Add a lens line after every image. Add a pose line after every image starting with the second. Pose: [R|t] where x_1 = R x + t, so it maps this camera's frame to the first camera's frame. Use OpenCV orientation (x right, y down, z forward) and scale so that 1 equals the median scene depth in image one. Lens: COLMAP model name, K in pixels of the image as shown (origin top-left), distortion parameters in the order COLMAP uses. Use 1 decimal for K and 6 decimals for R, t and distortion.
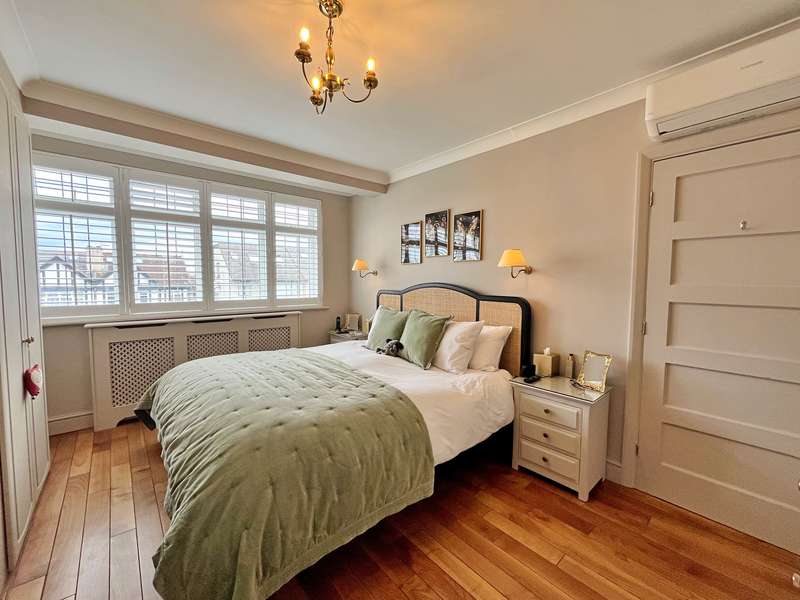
lens RADIAL K [[329.2, 0, 396.4], [0, 329.2, 297.9], [0, 0, 1]] dist [0.001708, 0.000275]
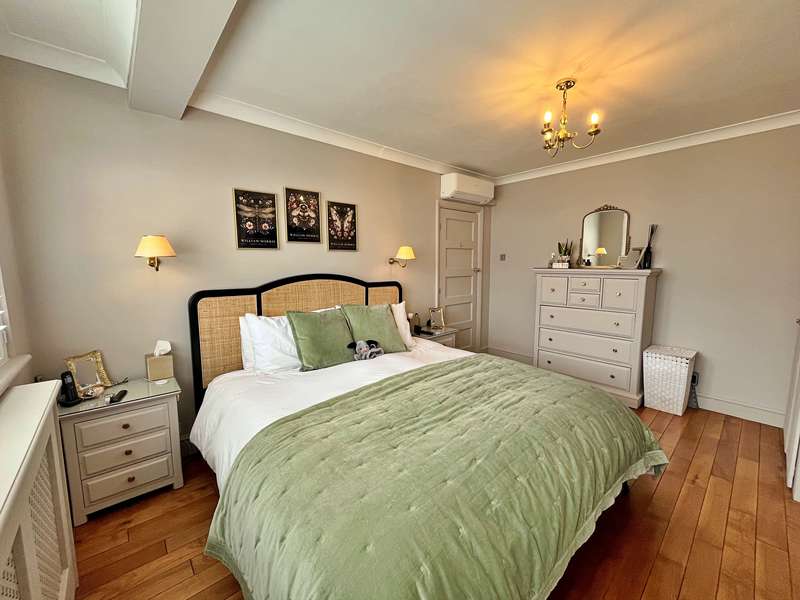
lens RADIAL K [[329.2, 0, 397.2], [0, 329.2, 303.3], [0, 0, 1]] dist [0.001708, 0.000275]
pose [[-0.025994, -0.147951, 0.988653, -0.850813], [0.047083, 0.987708, 0.149048, -0.098609], [-0.998553, 0.050423, -0.018709, 0.880328]]
